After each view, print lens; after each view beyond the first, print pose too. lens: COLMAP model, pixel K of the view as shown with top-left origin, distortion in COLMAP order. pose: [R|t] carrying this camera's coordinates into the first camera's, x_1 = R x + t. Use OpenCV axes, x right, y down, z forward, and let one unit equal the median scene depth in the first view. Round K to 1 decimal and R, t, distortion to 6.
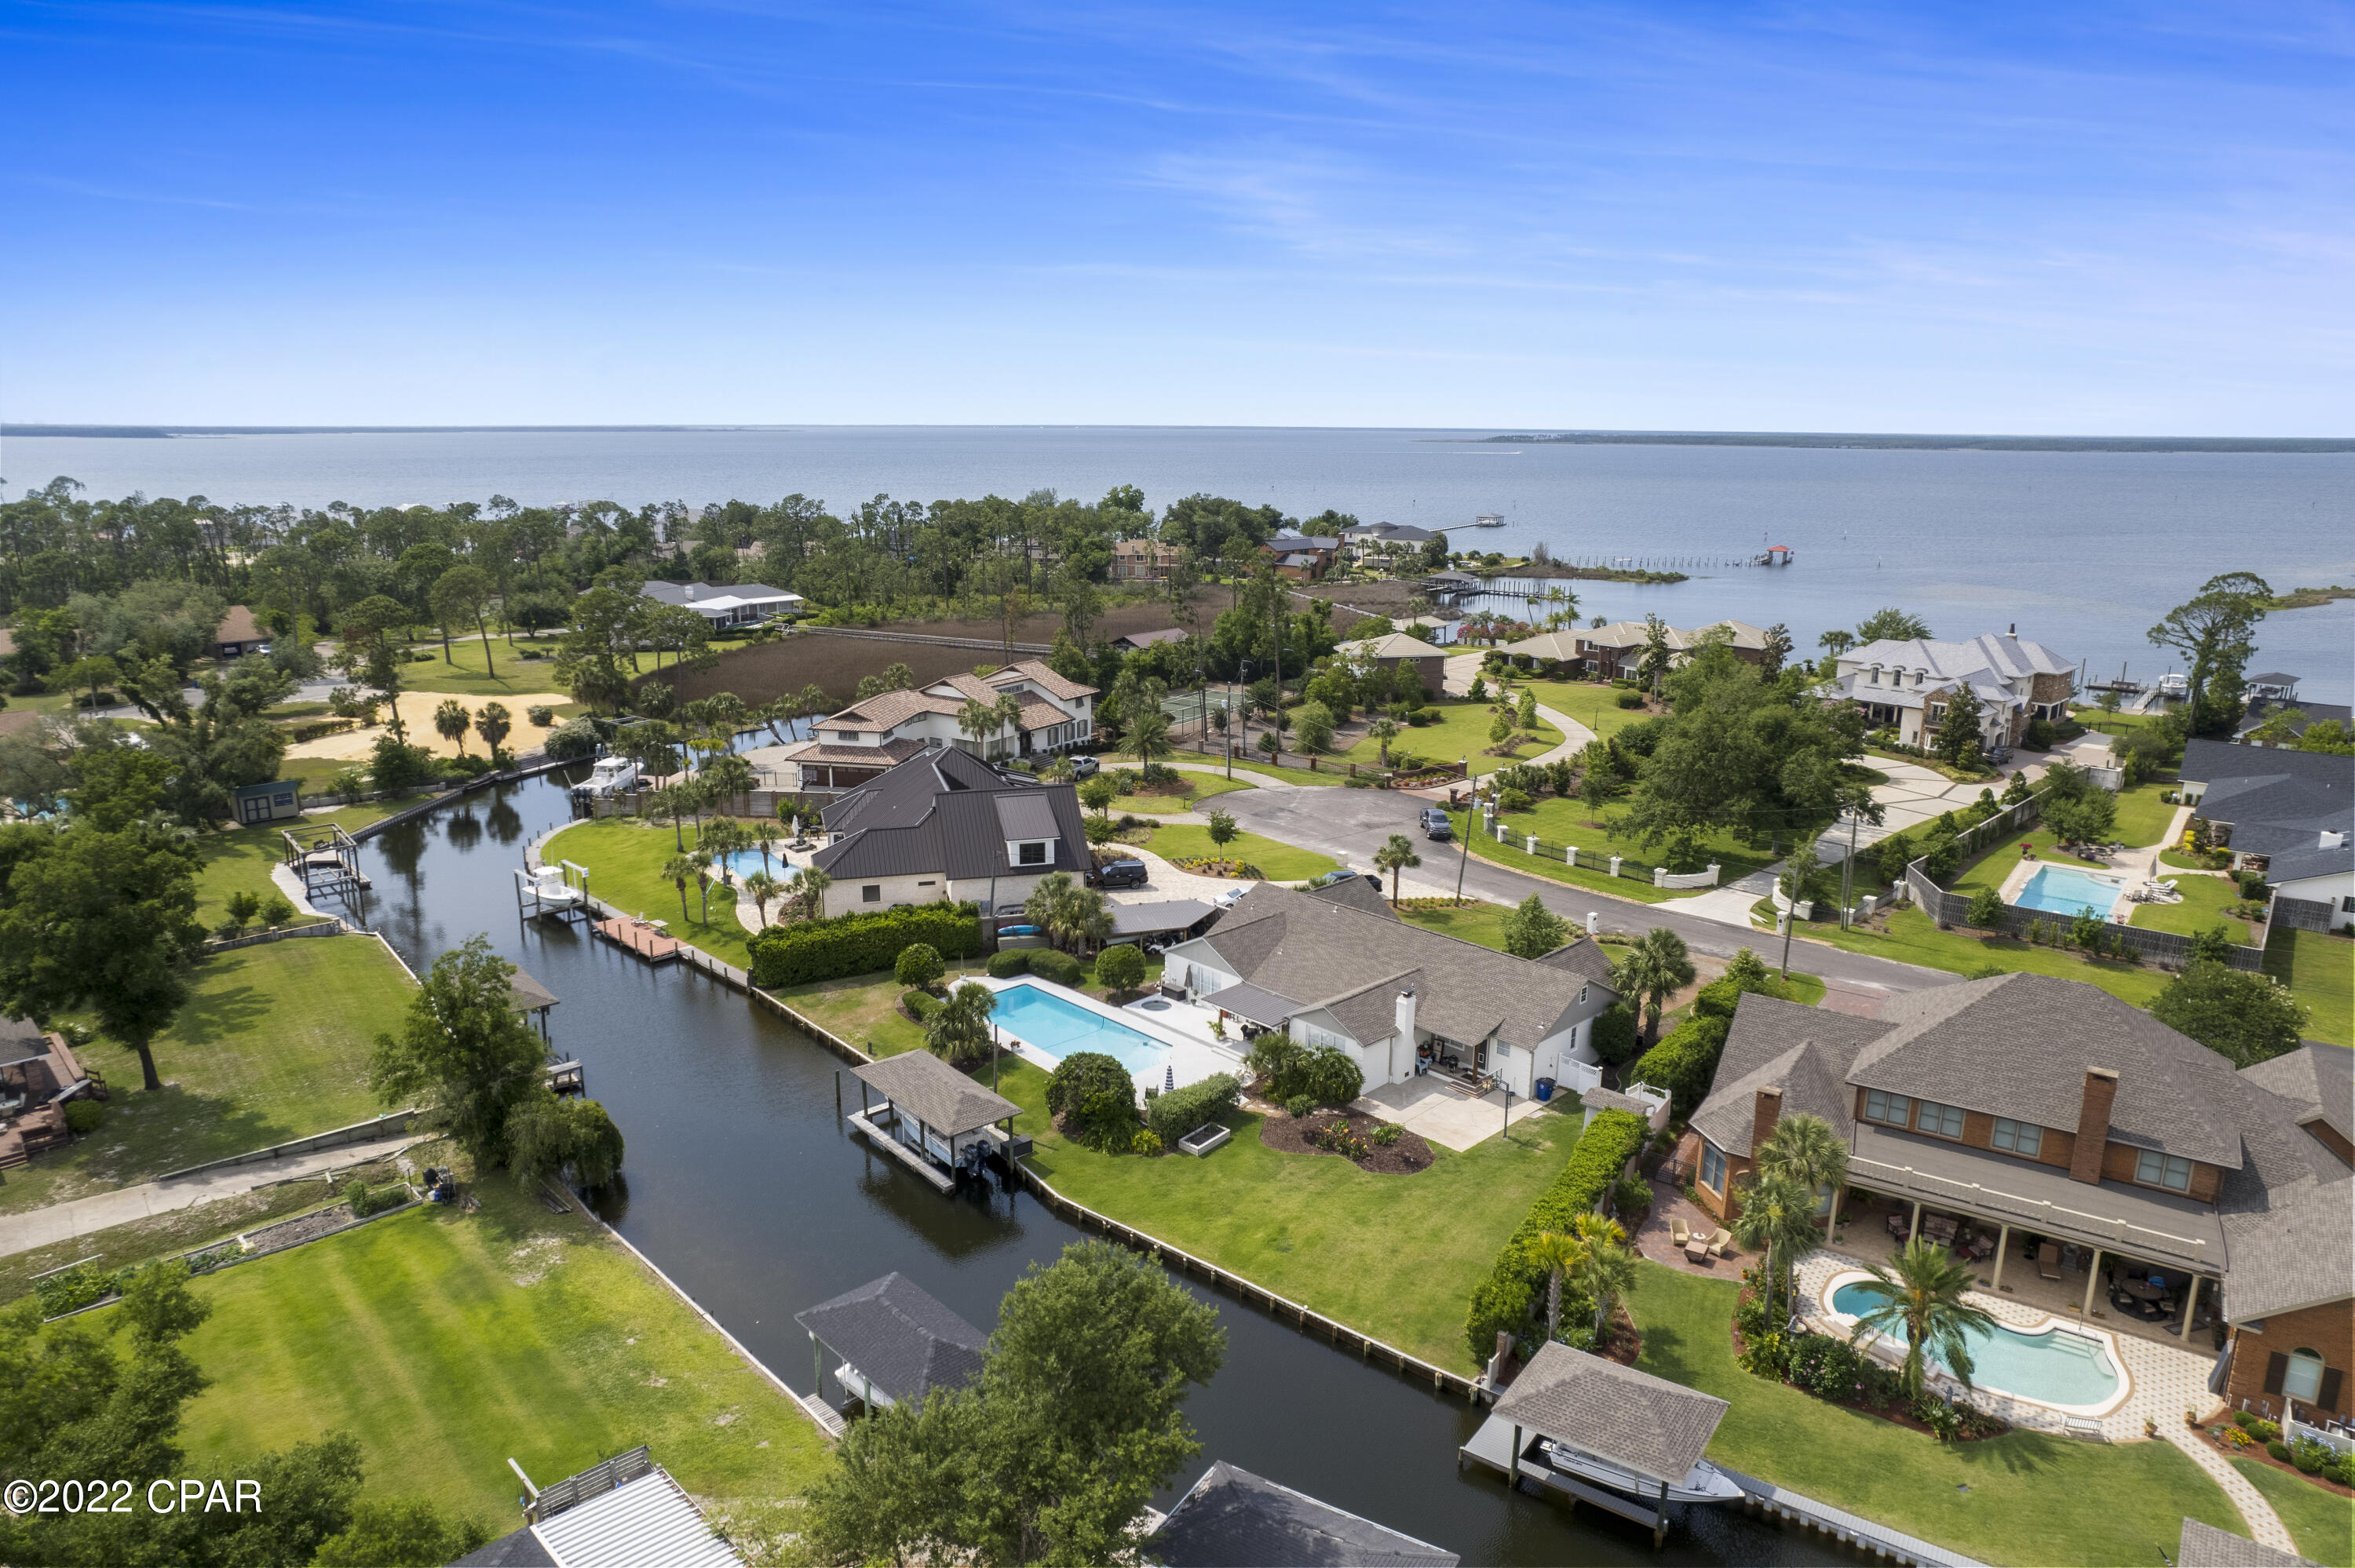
lens RADIAL K [[1504.6, 0, 1170.0], [0, 1504.6, 782.9], [0, 0, 1]] dist [-0.064245, 0.052978]
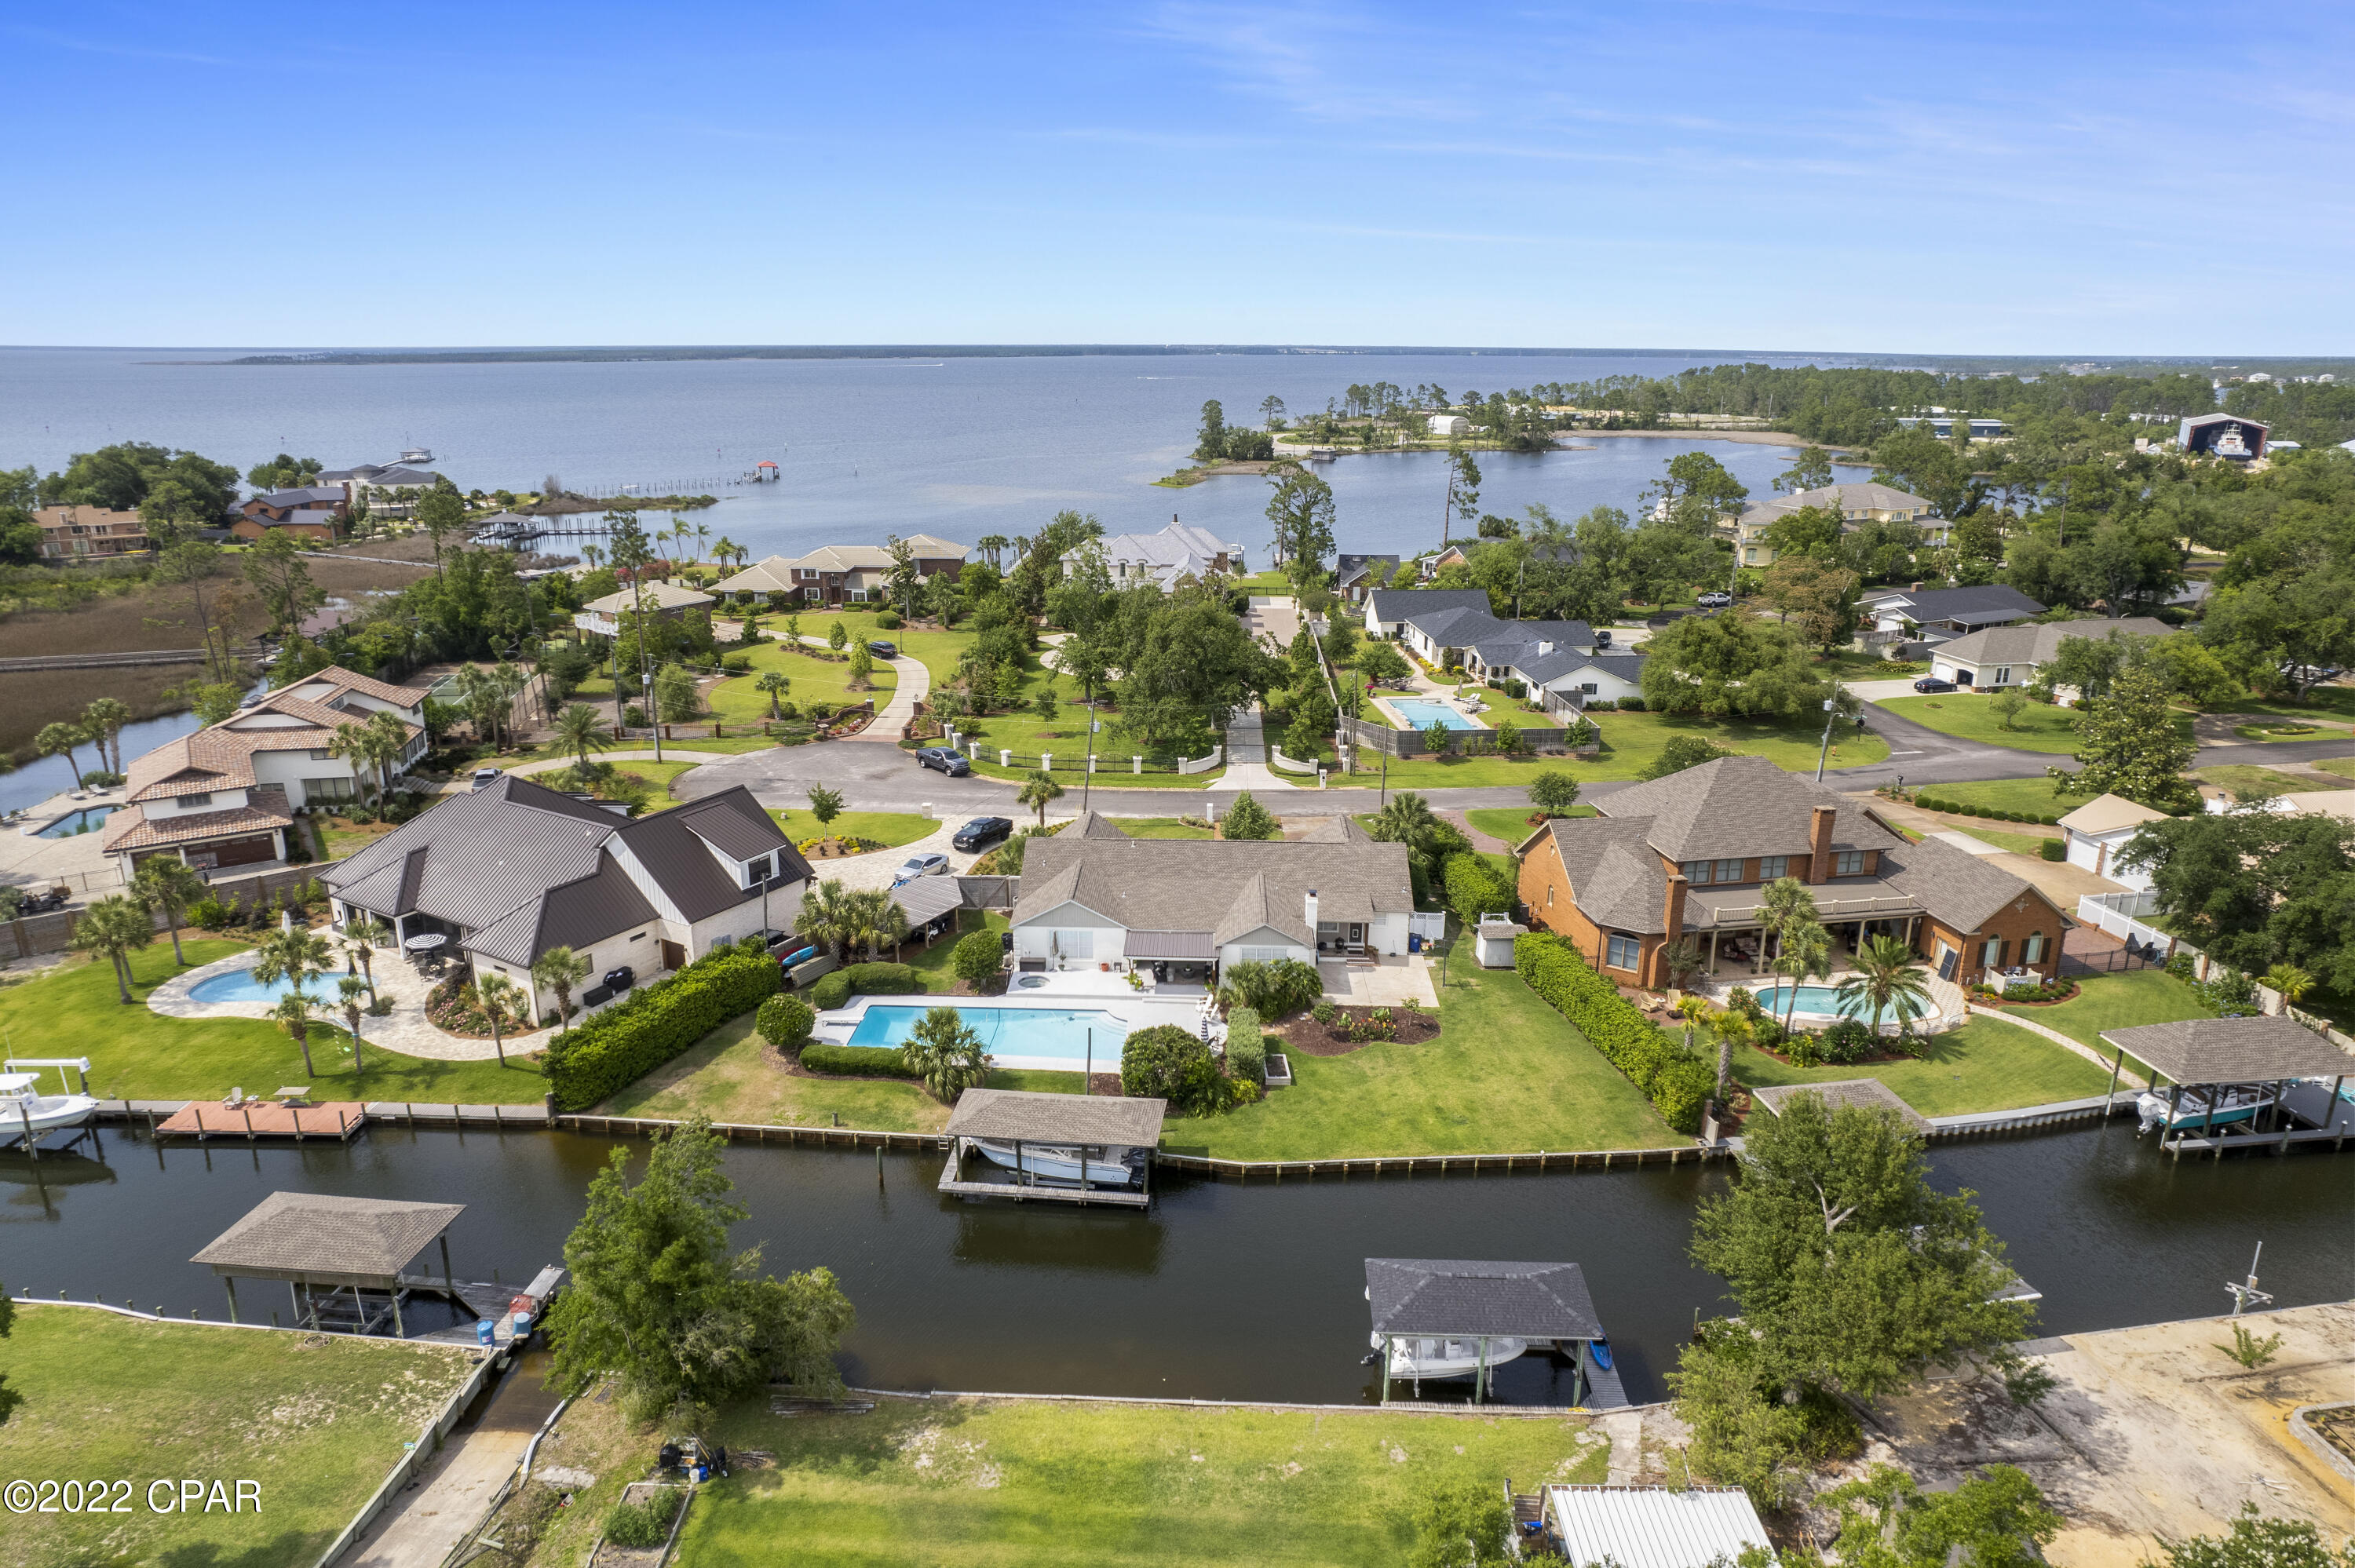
lens RADIAL K [[1504.6, 0, 1170.0], [0, 1504.6, 782.9], [0, 0, 1]] dist [-0.064245, 0.052978]
pose [[0.719692, -0.199582, 0.664989, -0.612191], [0.163145, 0.979588, 0.117437, -0.082215], [-0.674854, 0.023971, 0.737562, 0.248952]]
